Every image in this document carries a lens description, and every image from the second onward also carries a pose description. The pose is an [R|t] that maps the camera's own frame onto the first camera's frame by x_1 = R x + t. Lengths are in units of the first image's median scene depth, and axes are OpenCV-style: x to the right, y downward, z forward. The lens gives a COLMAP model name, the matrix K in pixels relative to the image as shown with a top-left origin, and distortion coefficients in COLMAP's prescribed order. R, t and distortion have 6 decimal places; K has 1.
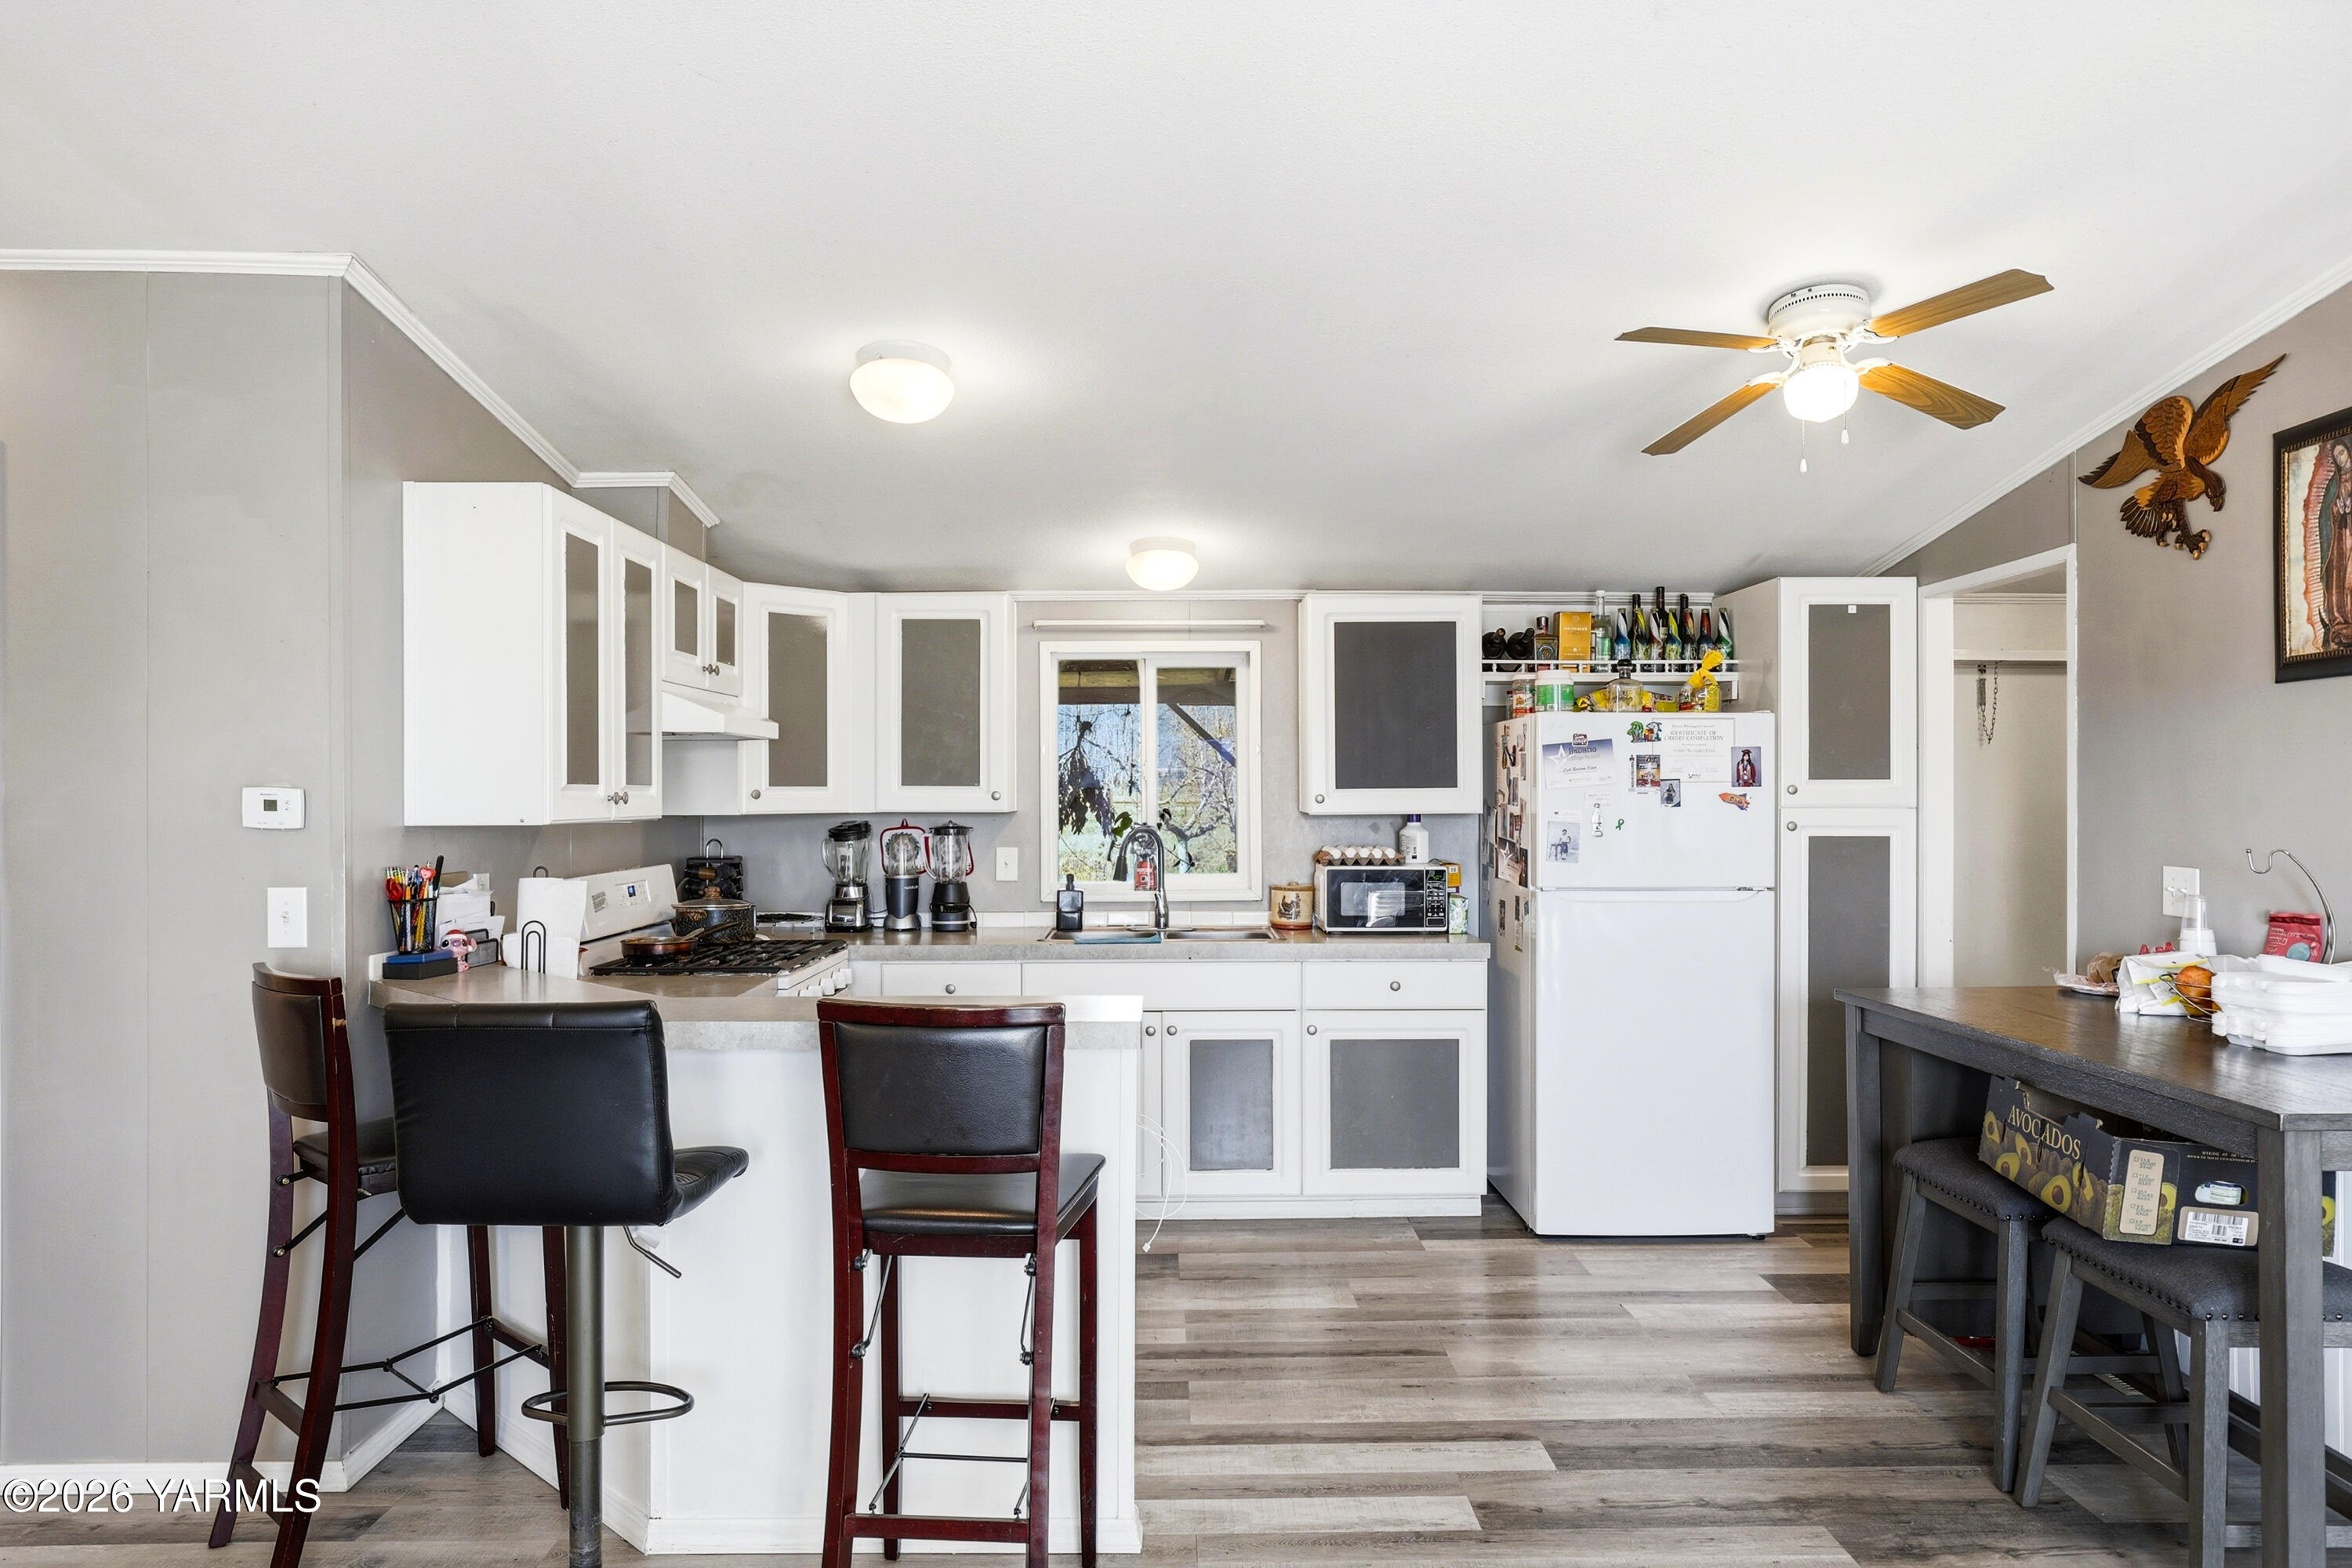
lens RADIAL K [[1511.7, 0, 1176.0], [0, 1511.7, 790.6], [0, 0, 1]] dist [0.003591, 0.001373]
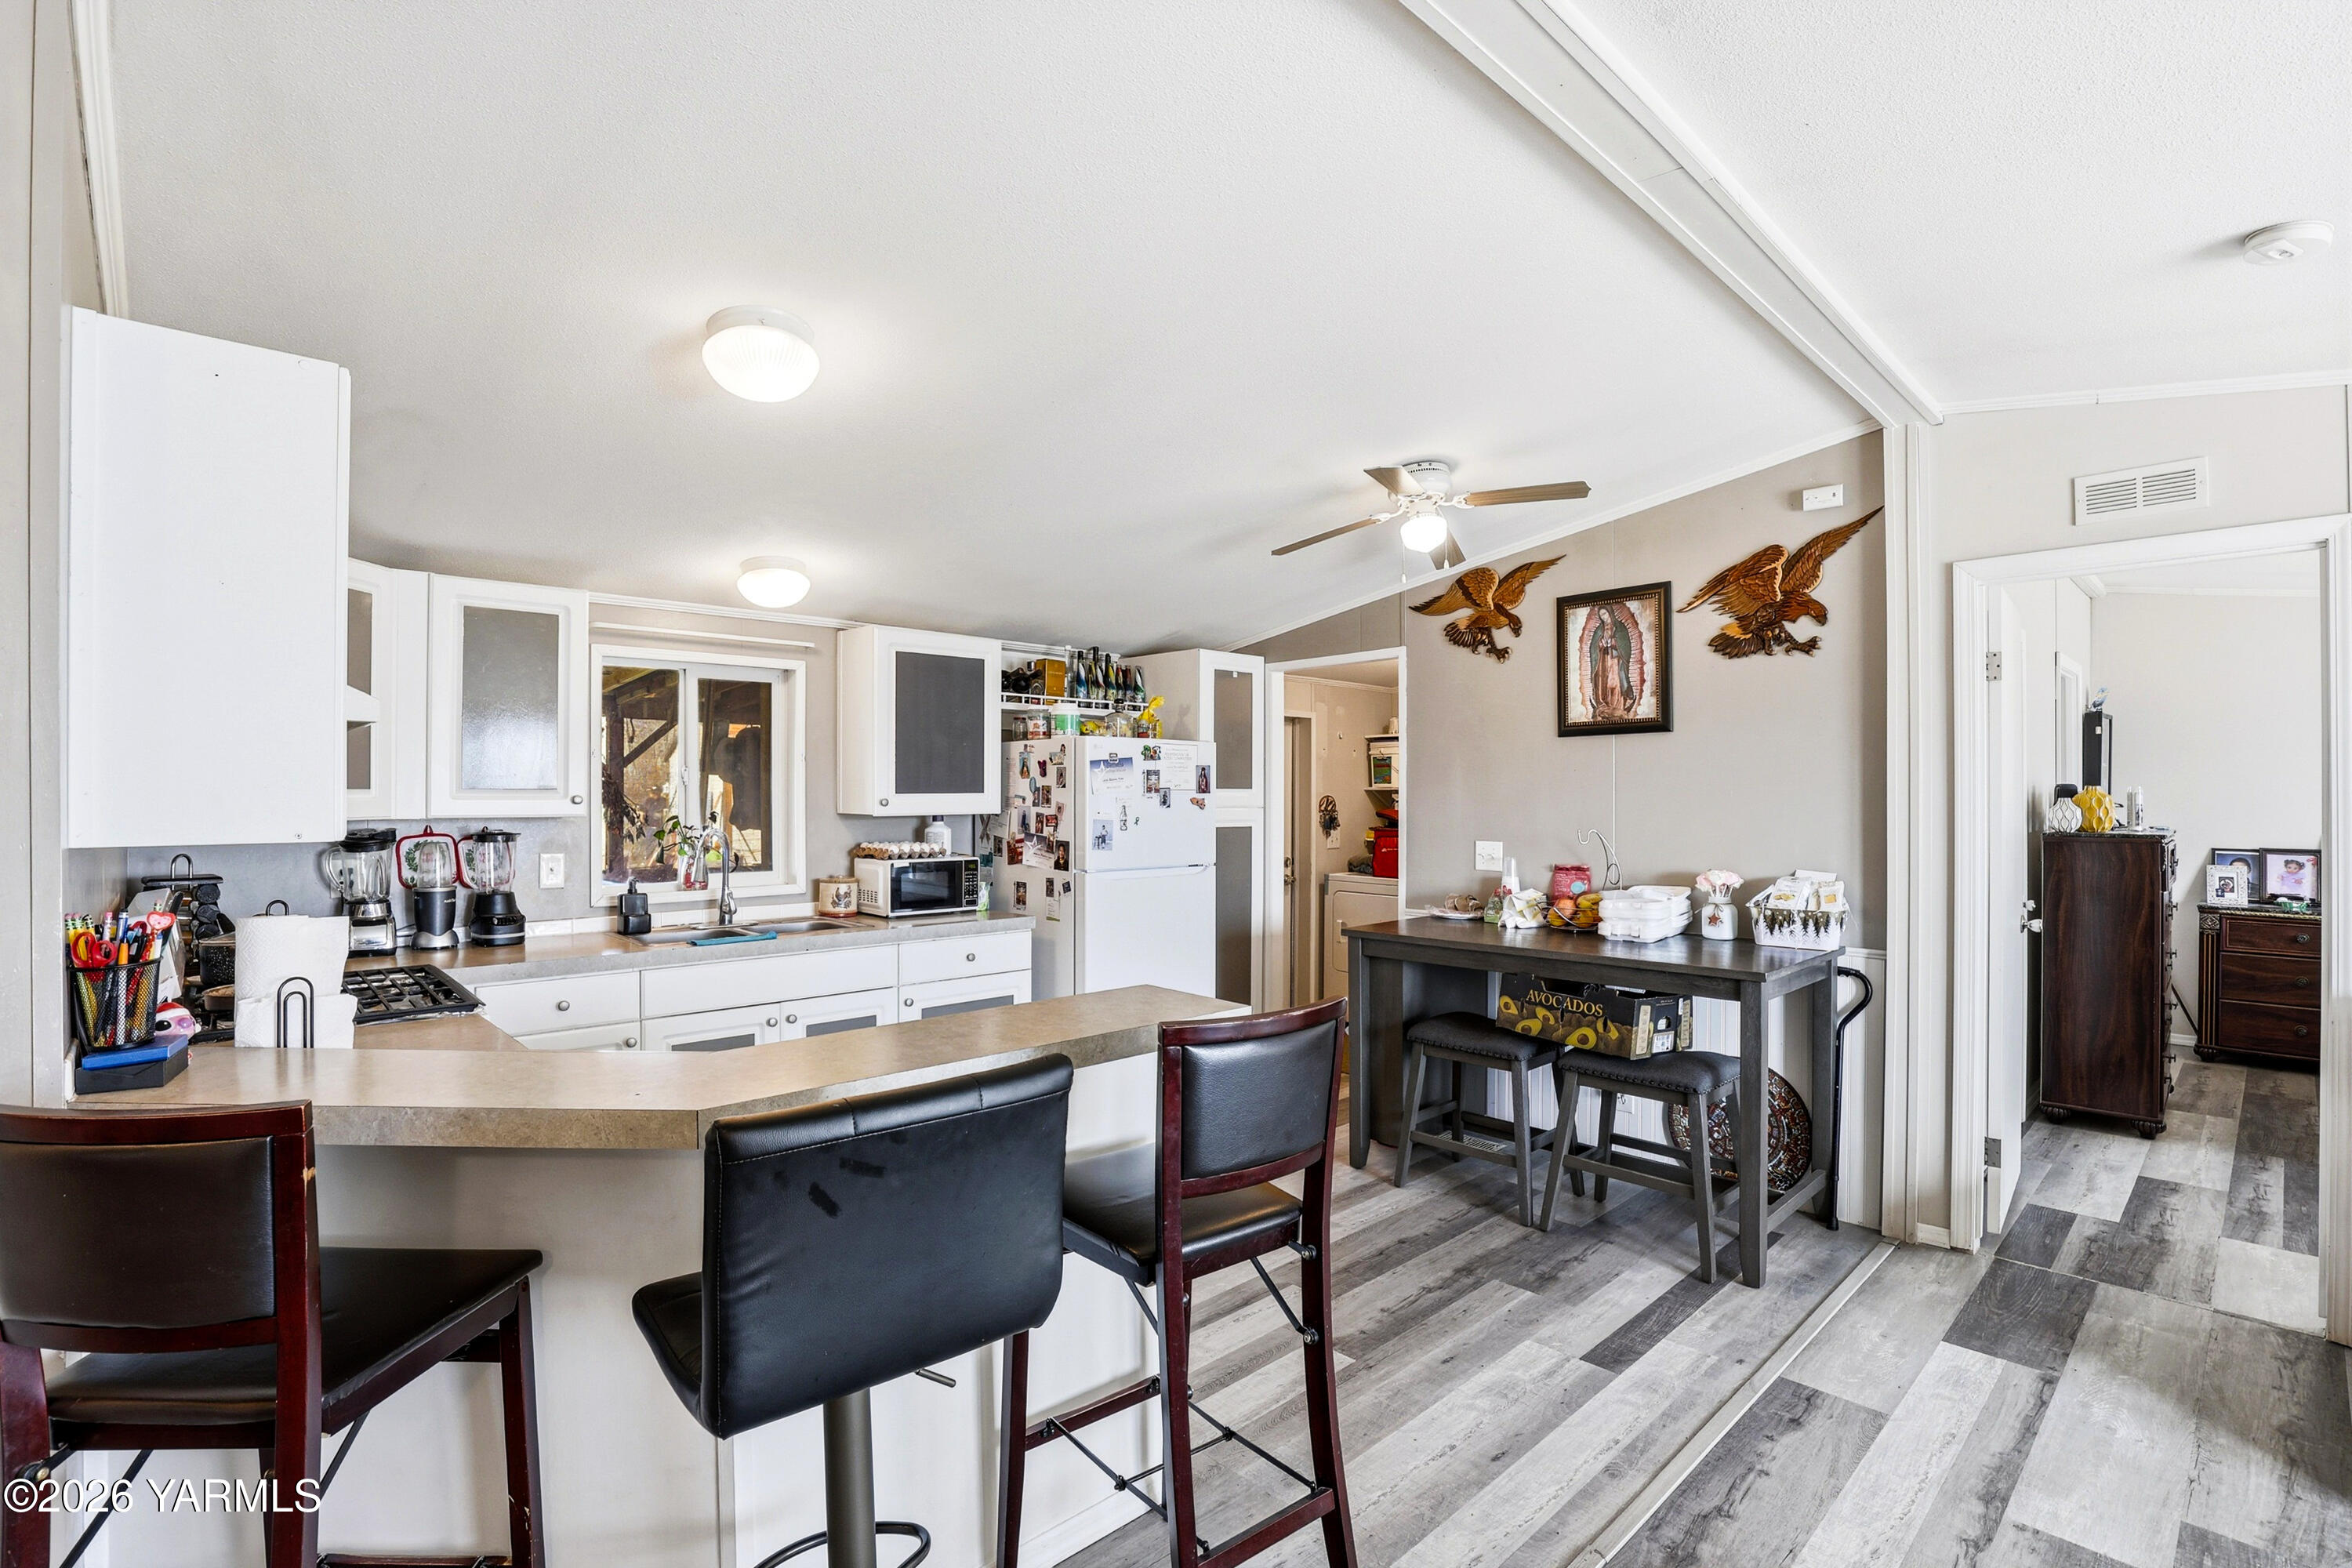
lens RADIAL K [[1096.1, 0, 1191.3], [0, 1096.1, 795.0], [0, 0, 1]] dist [-0.026563, 0.002510]
pose [[0.731157, 0.002616, 0.682204, -0.320361], [-0.002748, 0.999996, -0.000890, -0.000005], [-0.682203, -0.001224, 0.731161, 0.239857]]
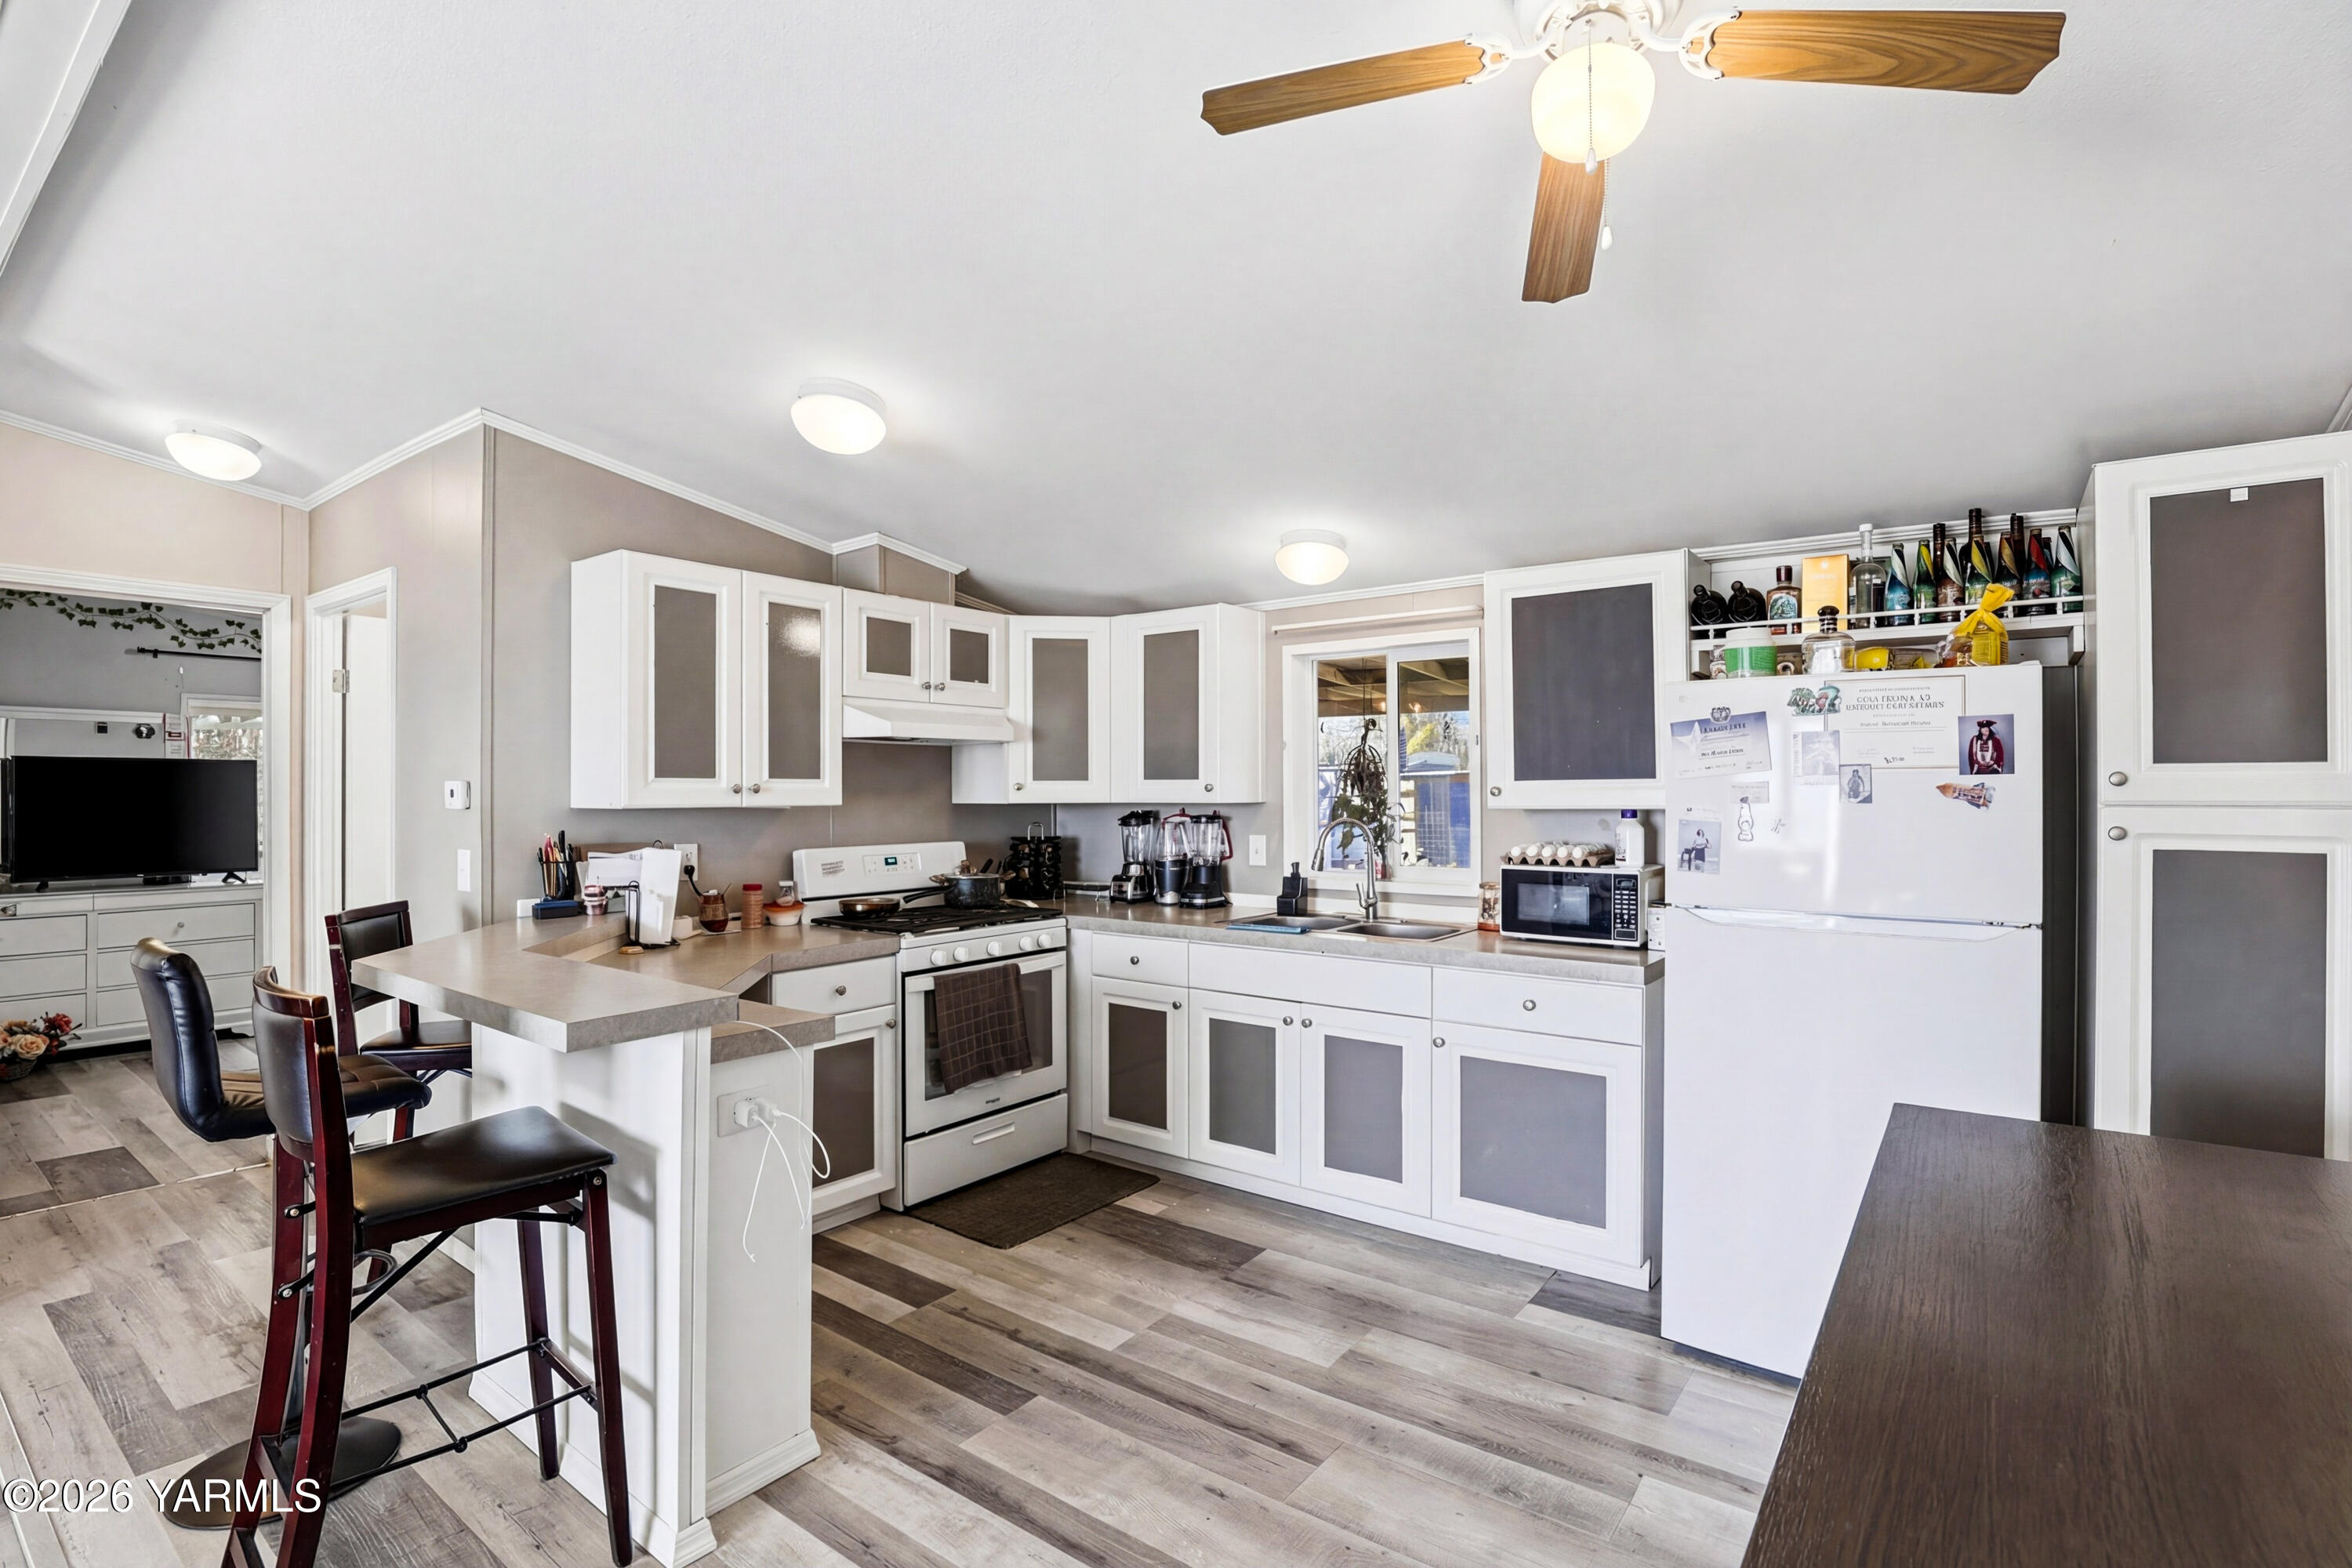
lens RADIAL K [[1096.1, 0, 1178.0], [0, 1096.1, 786.8], [0, 0, 1]] dist [-0.026563, 0.002510]
pose [[0.793699, -0.000820, -0.608310, 0.365809], [0.000373, 1.000000, -0.000863, 0.003279], [0.608310, 0.000458, 0.793699, 0.371163]]
